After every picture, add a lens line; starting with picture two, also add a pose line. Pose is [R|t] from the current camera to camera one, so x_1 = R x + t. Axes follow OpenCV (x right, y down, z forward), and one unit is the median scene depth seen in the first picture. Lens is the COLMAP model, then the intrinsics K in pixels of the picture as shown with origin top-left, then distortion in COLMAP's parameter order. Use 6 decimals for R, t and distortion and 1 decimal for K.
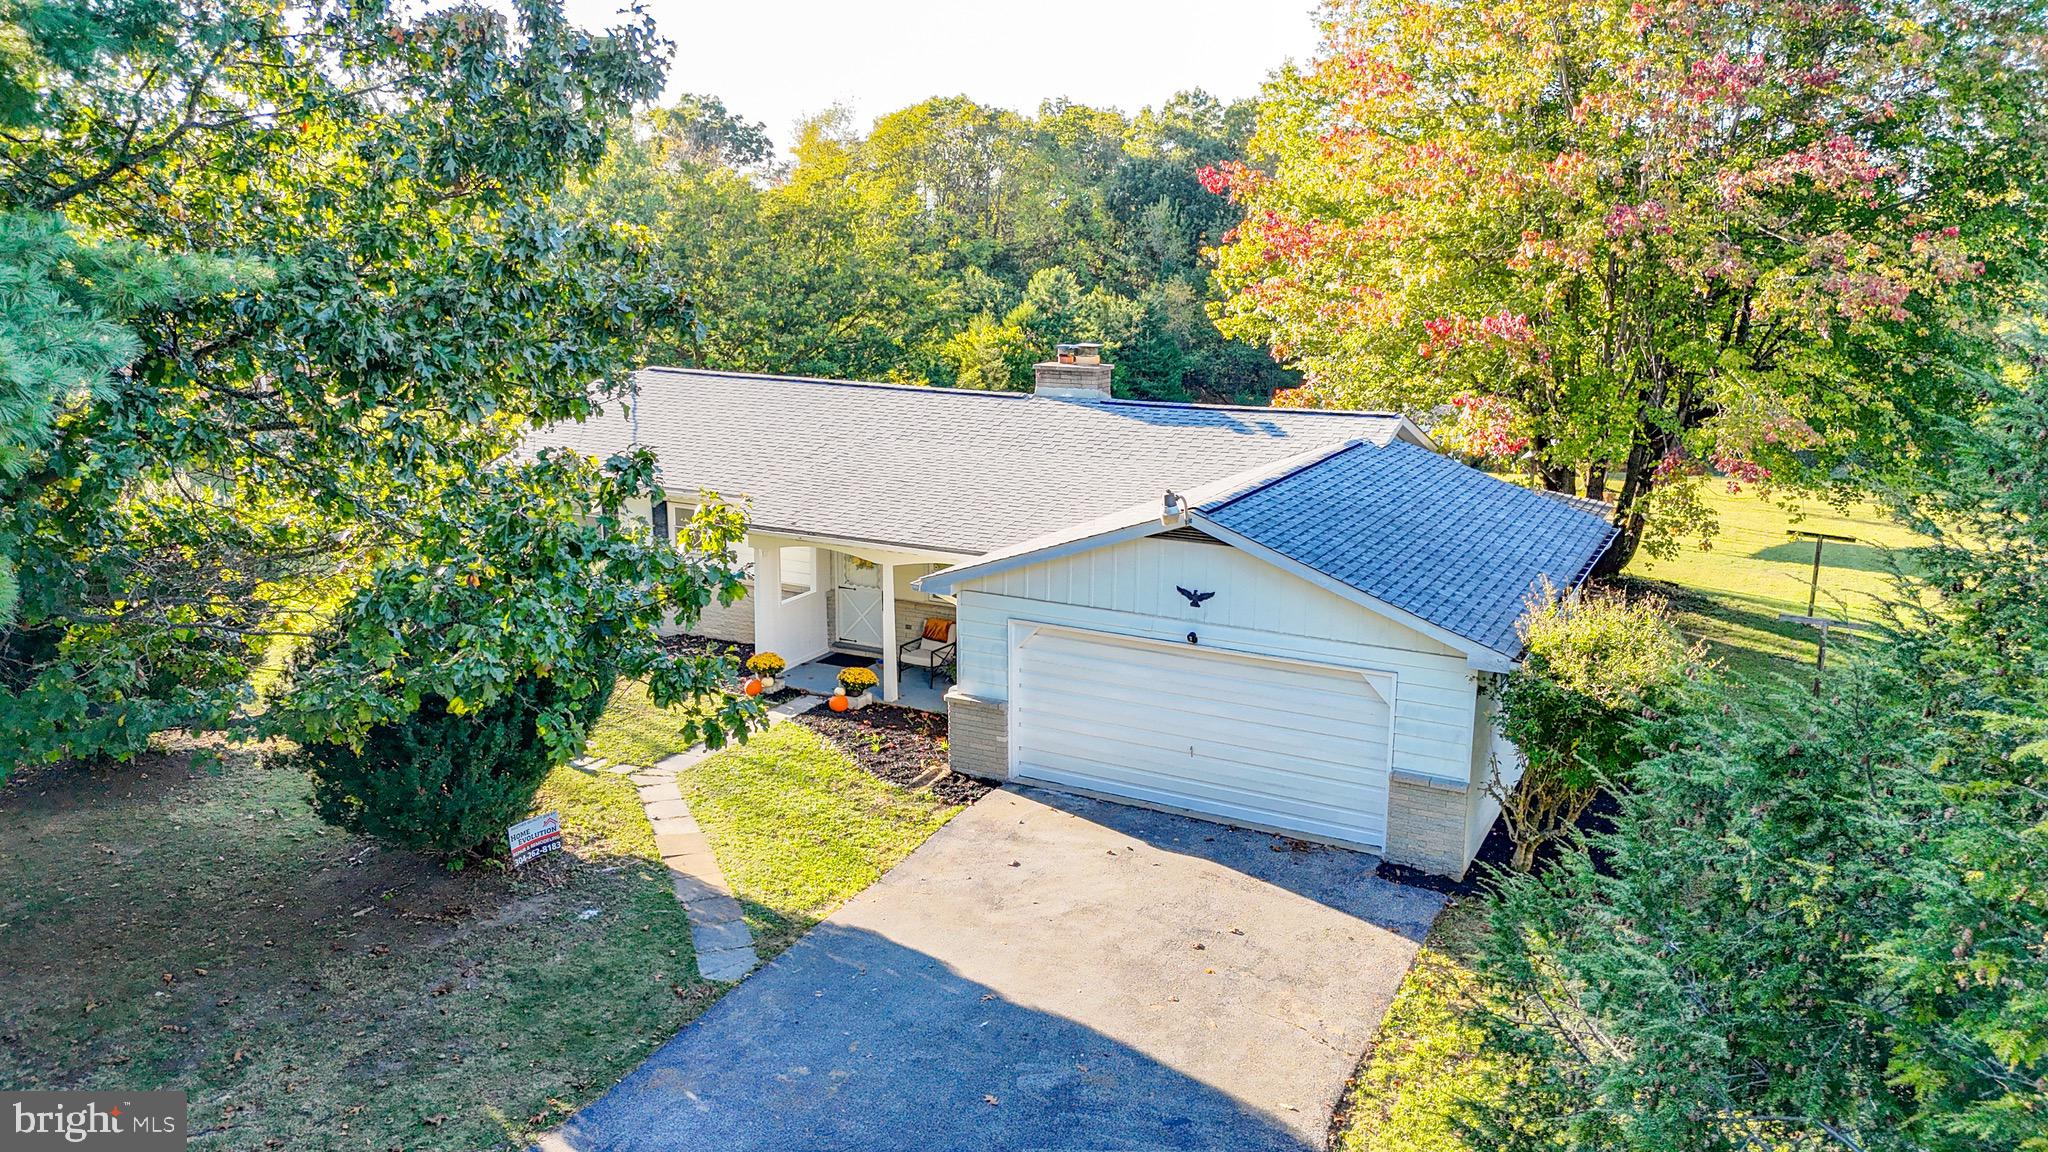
lens RADIAL K [[1448.4, 0, 1024.0], [0, 1448.4, 576.0], [0, 0, 1]] dist [0.113879, 0.000381]
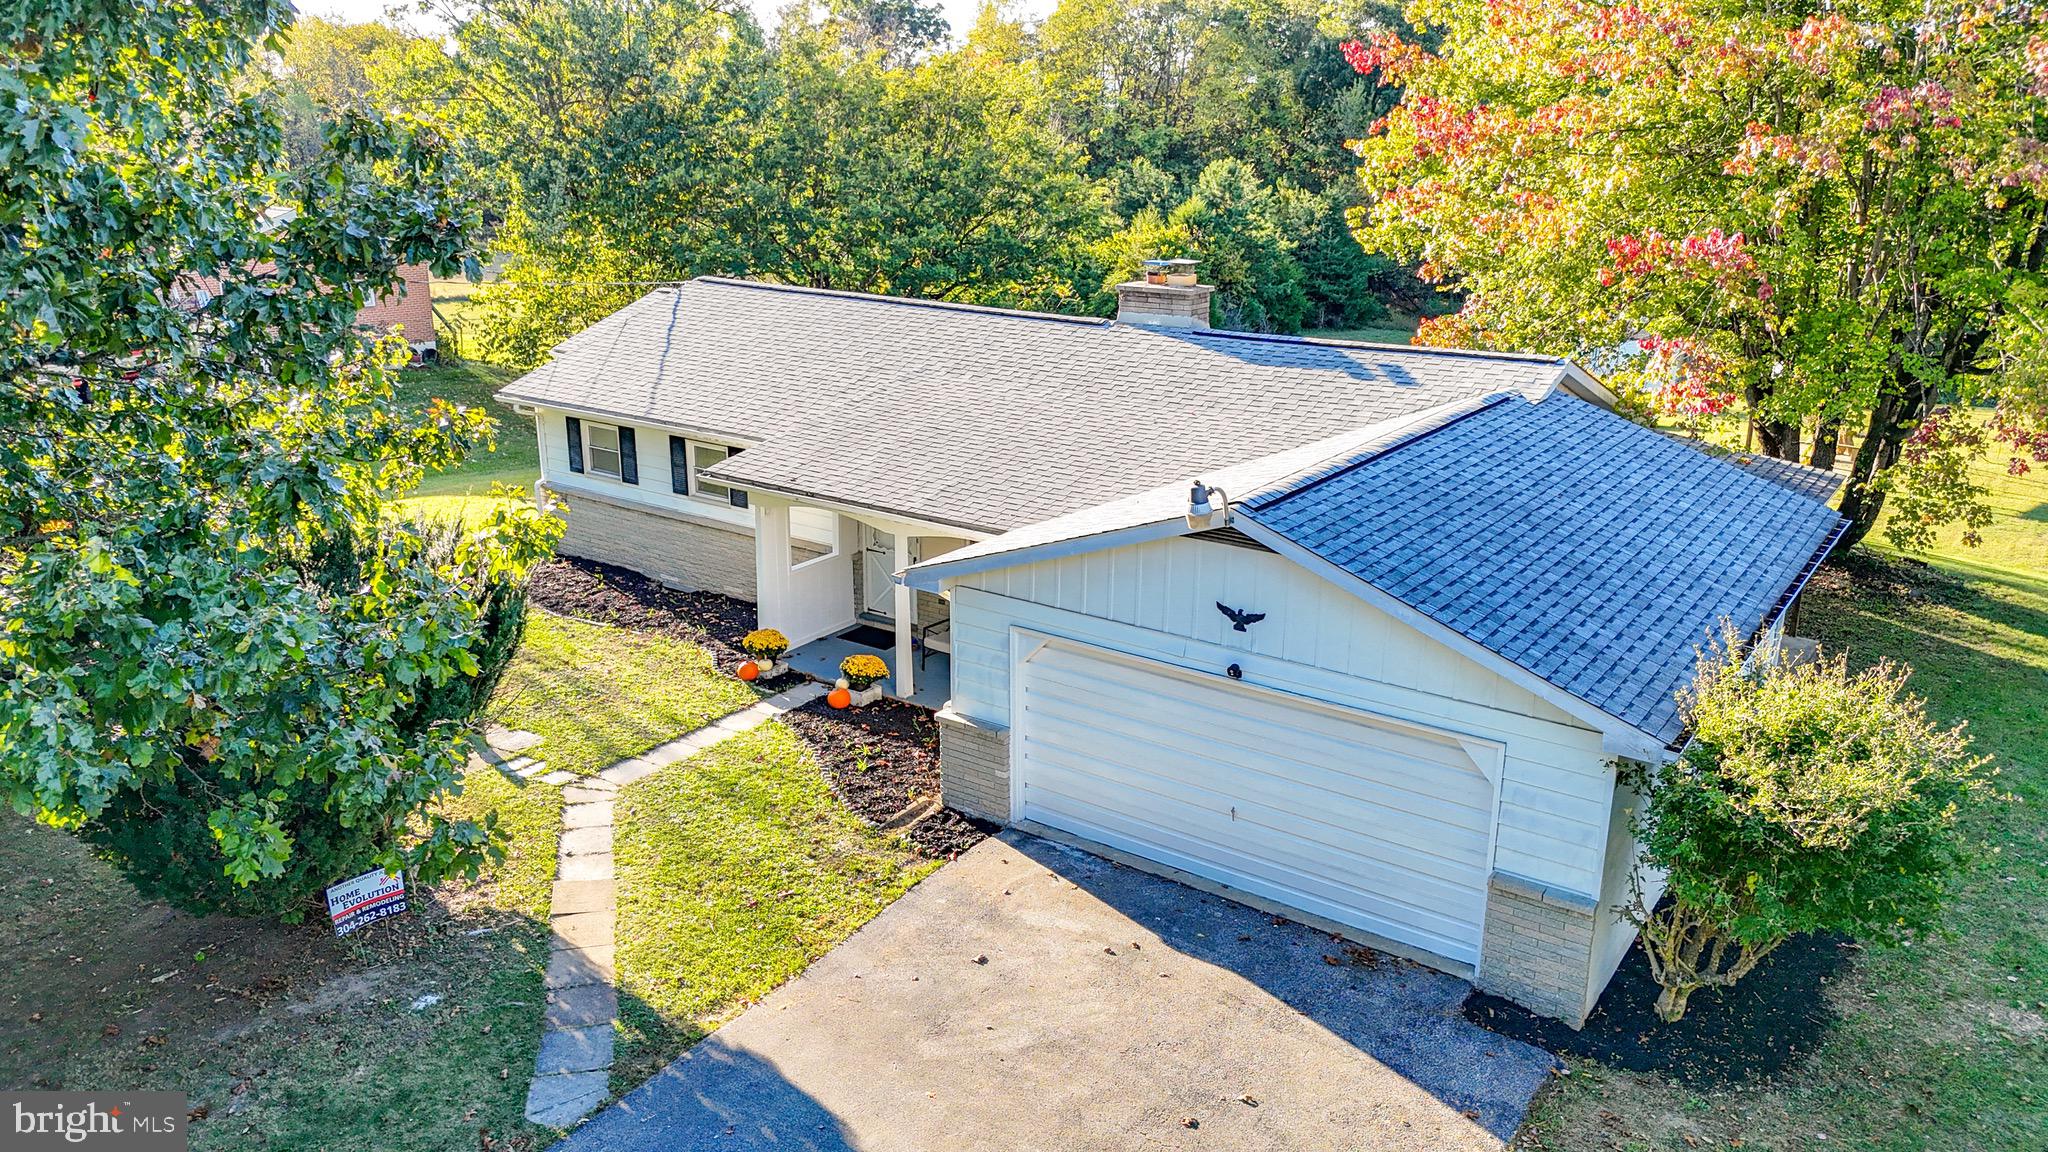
lens RADIAL K [[1474.5, 0, 1024.0], [0, 1474.5, 576.0], [0, 0, 1]] dist [0.080392, -0.006438]
pose [[0.992145, 0.040535, -0.118344, 0.076077], [-0.032579, 0.997126, 0.068400, -0.044376], [0.120777, -0.064007, 0.990614, 0.180523]]
